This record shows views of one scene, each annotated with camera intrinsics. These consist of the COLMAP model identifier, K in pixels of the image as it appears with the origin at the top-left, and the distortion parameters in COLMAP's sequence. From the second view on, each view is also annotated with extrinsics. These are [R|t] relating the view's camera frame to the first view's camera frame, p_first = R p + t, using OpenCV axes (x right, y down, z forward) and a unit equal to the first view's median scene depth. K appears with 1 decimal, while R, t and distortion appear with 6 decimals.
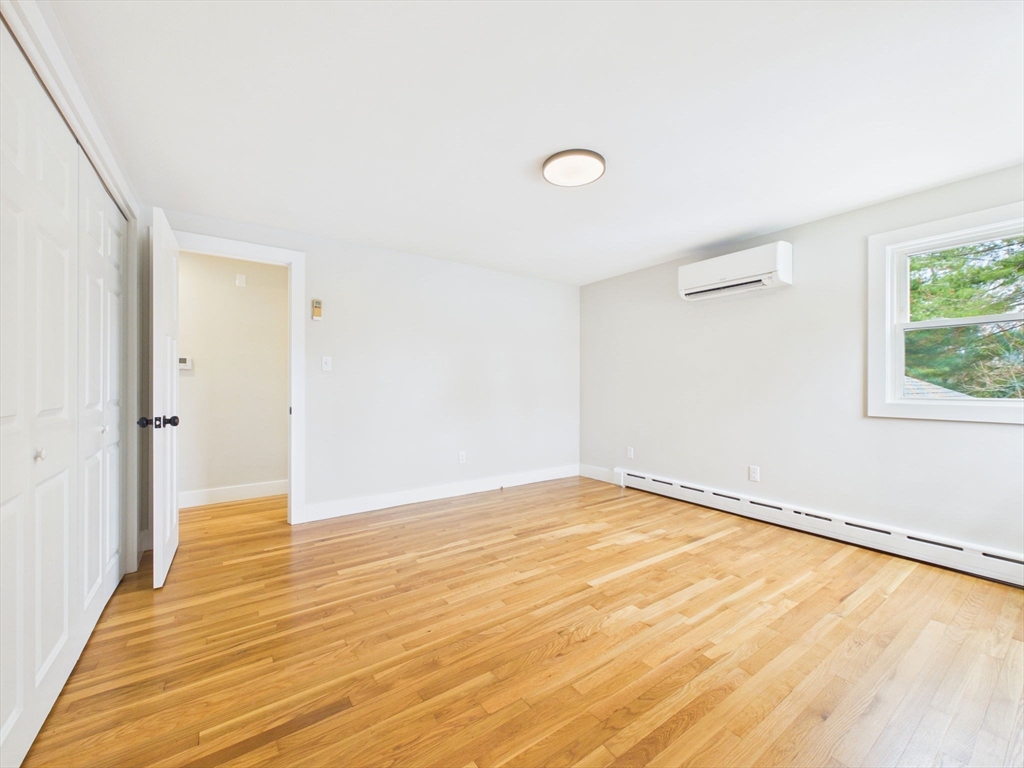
lens RADIAL K [[407.4, 0, 516.6], [0, 407.4, 382.0], [0, 0, 1]] dist [0.001737, 0.000358]
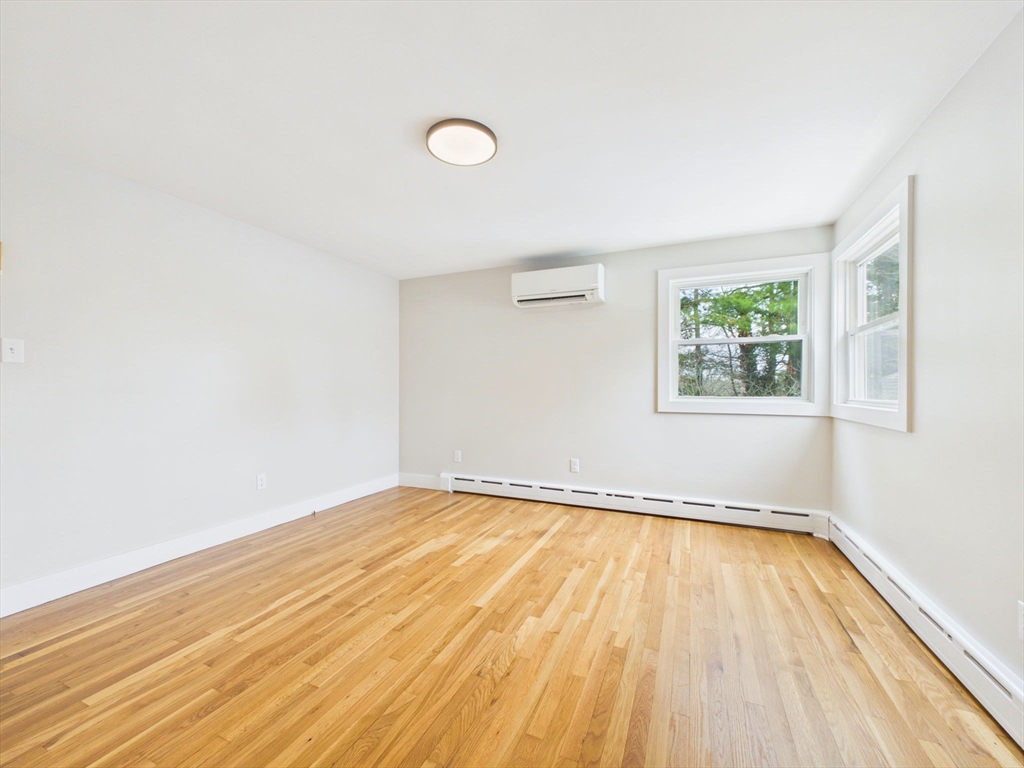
lens RADIAL K [[407.4, 0, 511.2], [0, 407.4, 382.0], [0, 0, 1]] dist [0.001737, 0.000358]
pose [[0.858433, 0.006414, 0.512886, -0.181903], [-0.003111, 0.999969, -0.007298, 0.002482], [-0.512917, 0.004669, 0.858425, 0.143046]]
